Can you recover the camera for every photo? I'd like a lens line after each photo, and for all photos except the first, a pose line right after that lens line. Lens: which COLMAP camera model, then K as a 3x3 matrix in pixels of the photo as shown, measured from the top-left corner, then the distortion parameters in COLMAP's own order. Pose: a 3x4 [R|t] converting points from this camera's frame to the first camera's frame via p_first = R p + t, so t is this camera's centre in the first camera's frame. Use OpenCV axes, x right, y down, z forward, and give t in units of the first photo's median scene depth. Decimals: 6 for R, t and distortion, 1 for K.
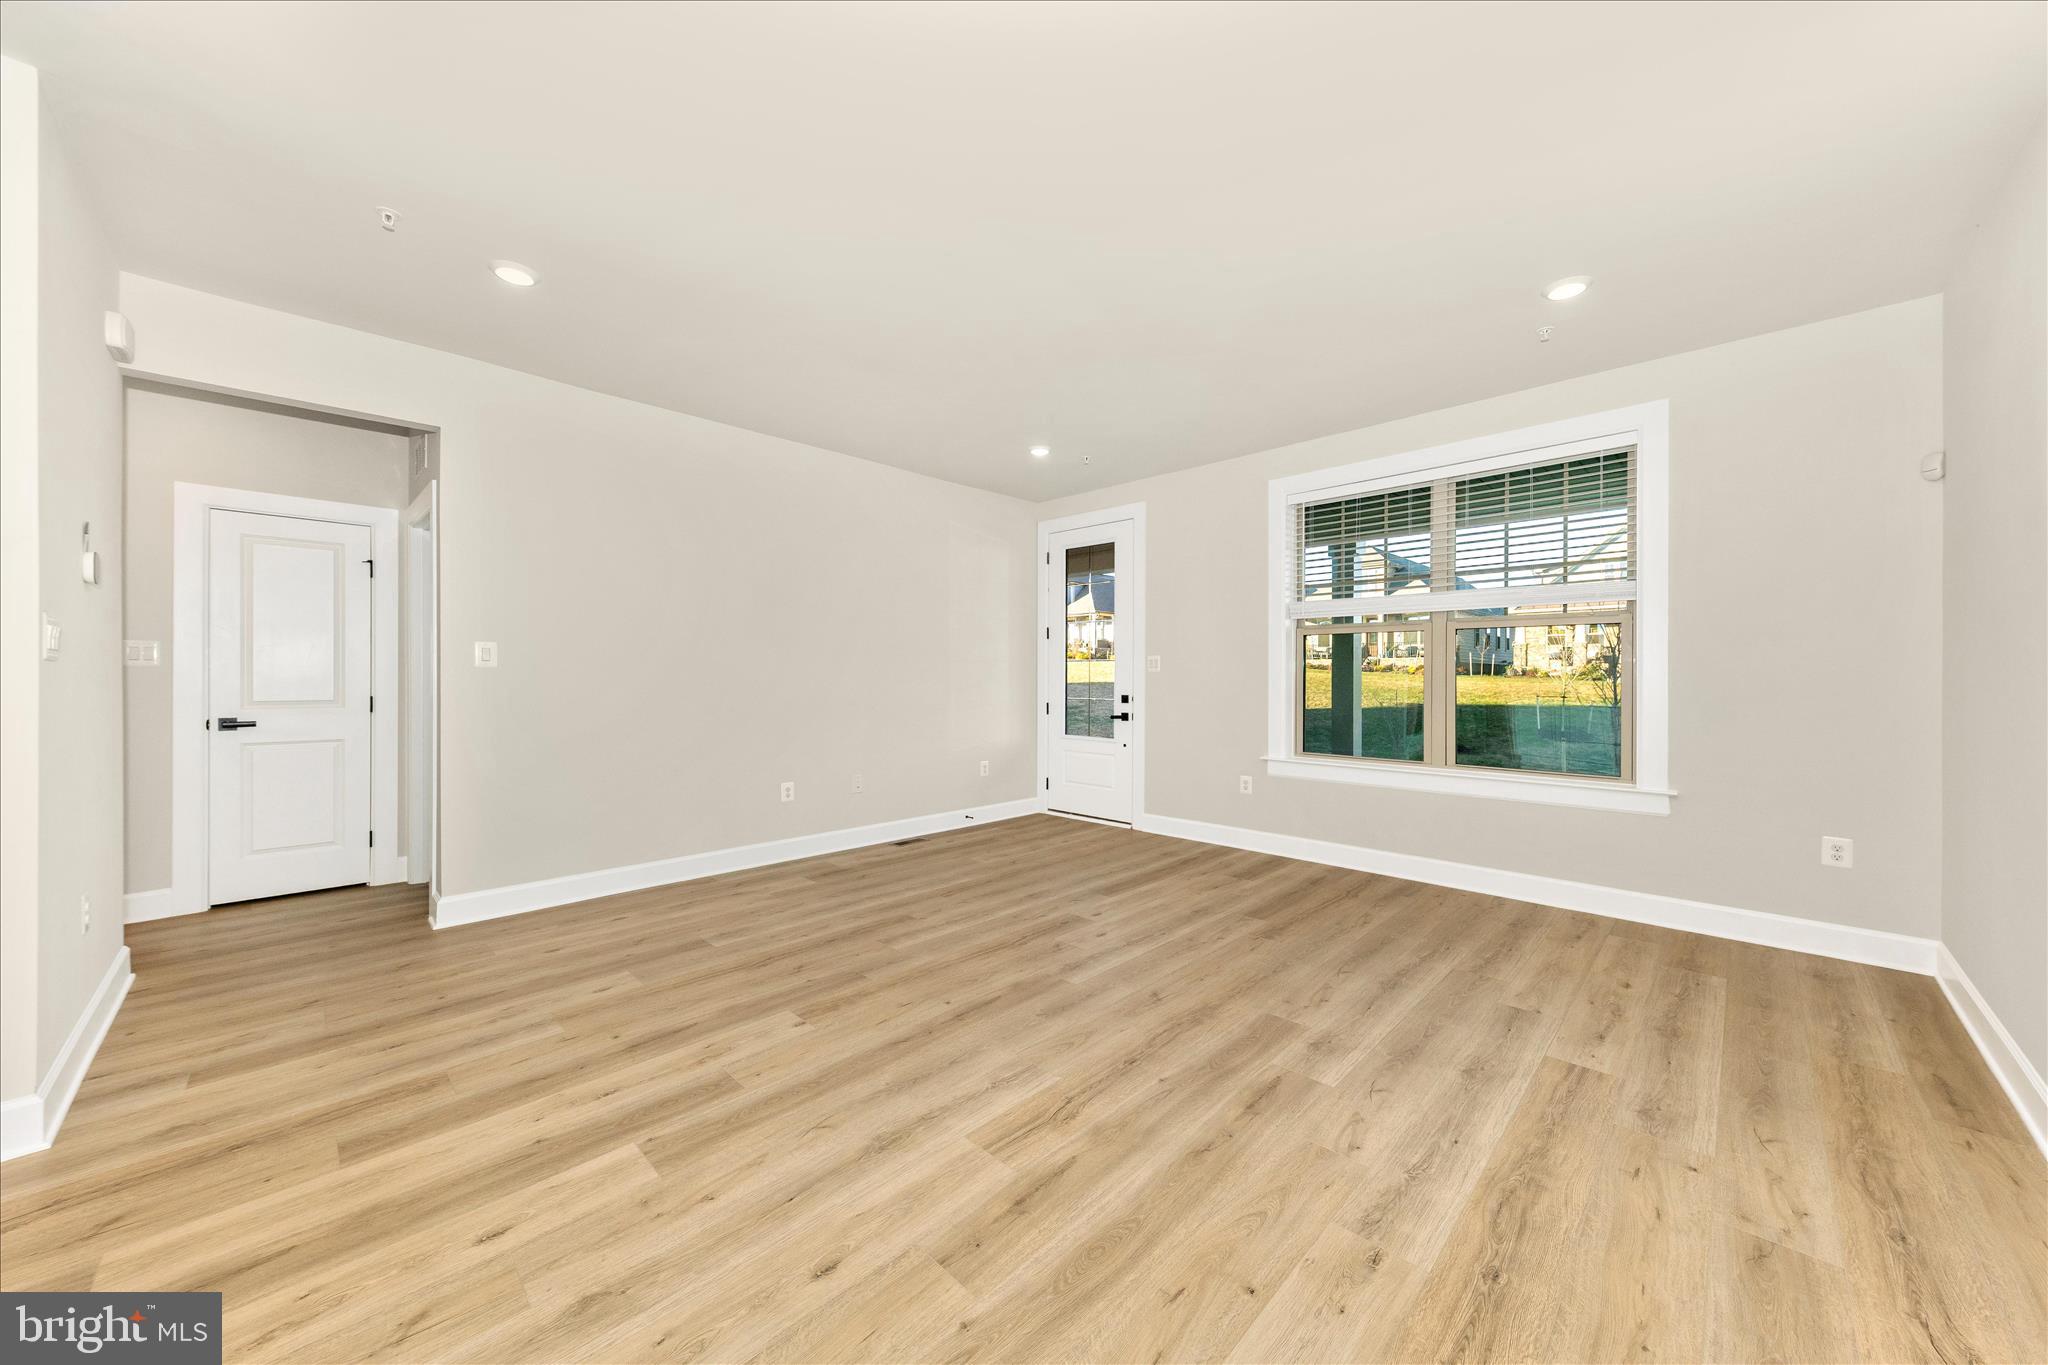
lens RADIAL K [[718.2, 0, 1036.5], [0, 718.2, 680.0], [0, 0, 1]] dist [0.011964, -0.000881]
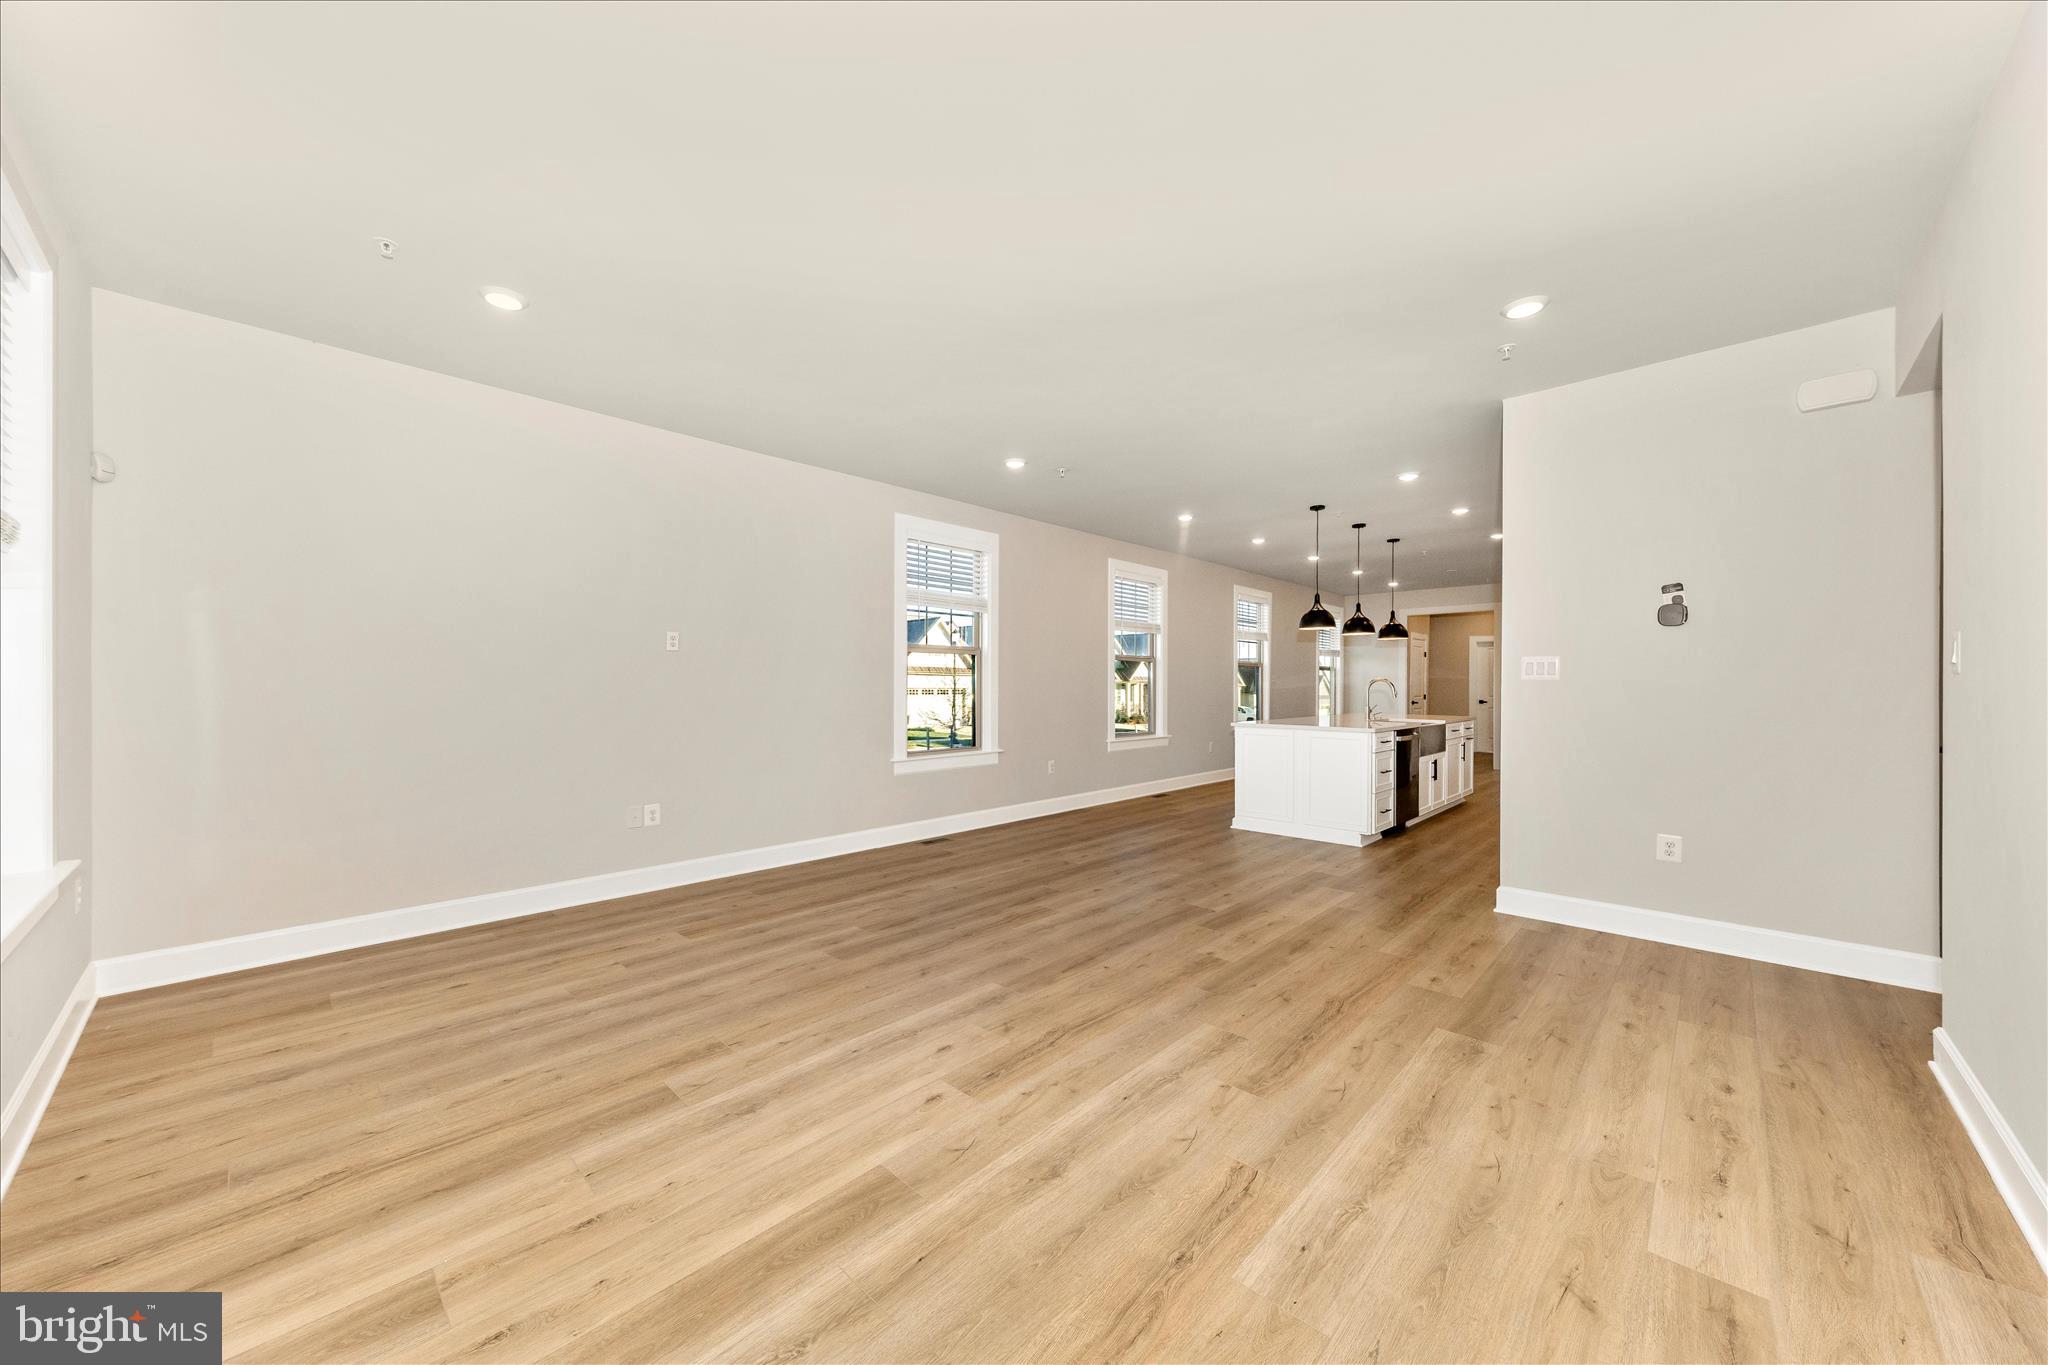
lens RADIAL K [[718.2, 0, 1030.1], [0, 718.2, 682.3], [0, 0, 1]] dist [0.011964, -0.000881]
pose [[-0.999746, -0.001513, -0.022481, 0.022925], [-0.001452, 0.999995, -0.002756, -0.008528], [0.022485, -0.002722, -0.999743, 1.835665]]
